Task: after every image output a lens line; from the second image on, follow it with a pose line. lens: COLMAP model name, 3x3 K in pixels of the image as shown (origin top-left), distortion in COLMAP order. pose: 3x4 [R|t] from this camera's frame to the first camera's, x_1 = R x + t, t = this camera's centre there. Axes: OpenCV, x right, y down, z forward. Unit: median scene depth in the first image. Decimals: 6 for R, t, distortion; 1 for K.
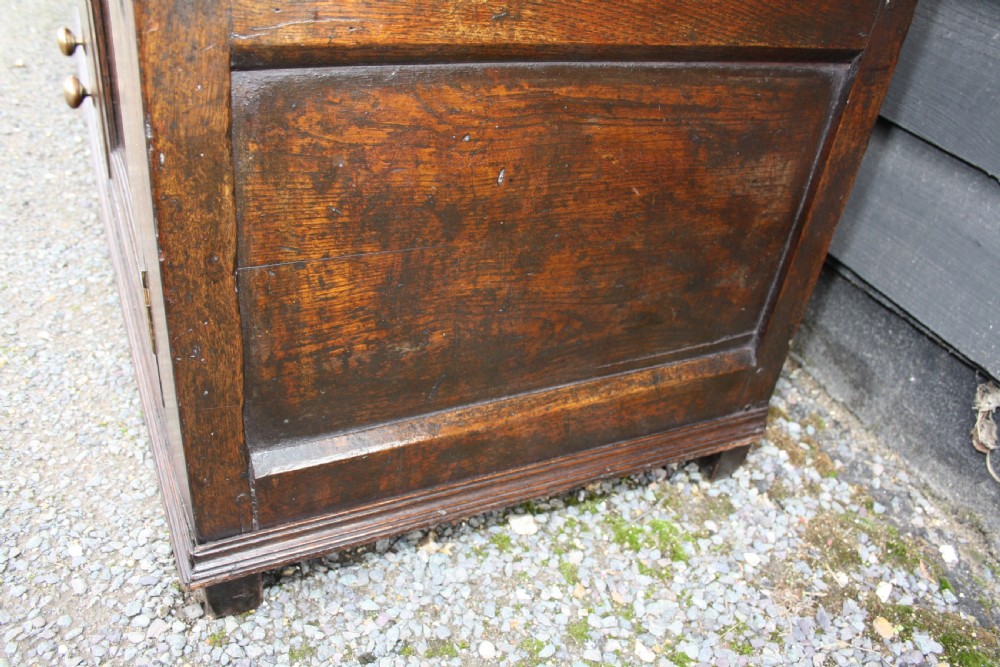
lens RADIAL K [[824.7, 0, 505.8], [0, 824.7, 334.7], [0, 0, 1]] dist [-0.152846, 0.126430]
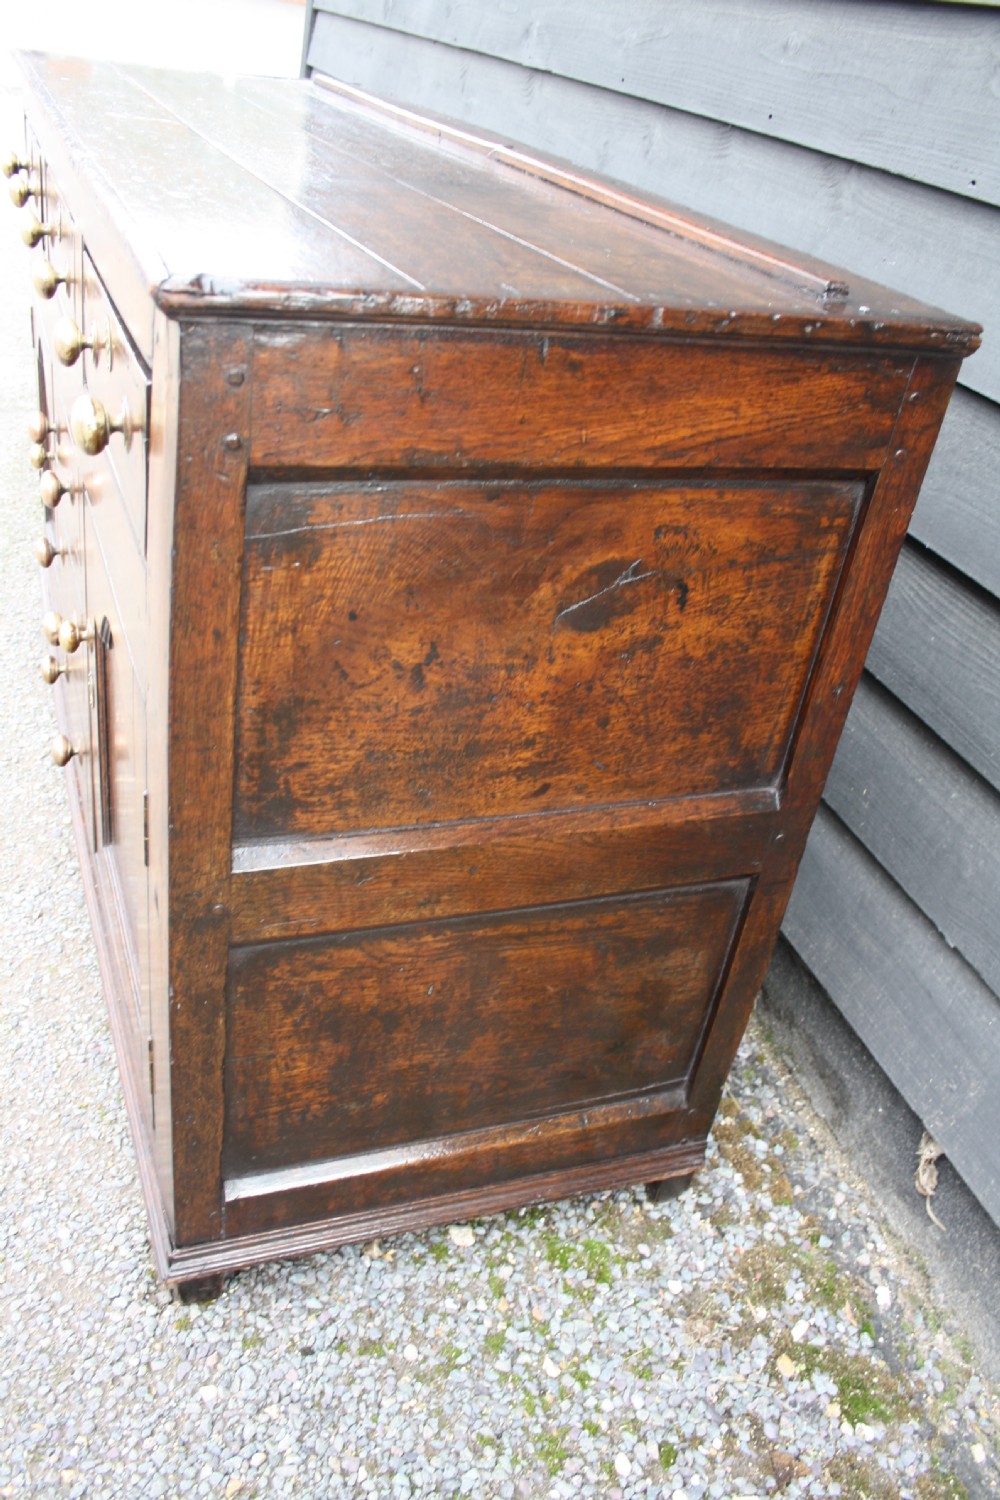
lens RADIAL K [[1237.1, 0, 499.1], [0, 1237.1, 773.1], [0, 0, 1]] dist [-0.152846, 0.126430]
pose [[0.995661, 0.057824, -0.072909, 0.164368], [-0.061243, 0.997082, -0.045563, -0.335083], [0.070061, 0.049831, 0.996297, -0.681623]]
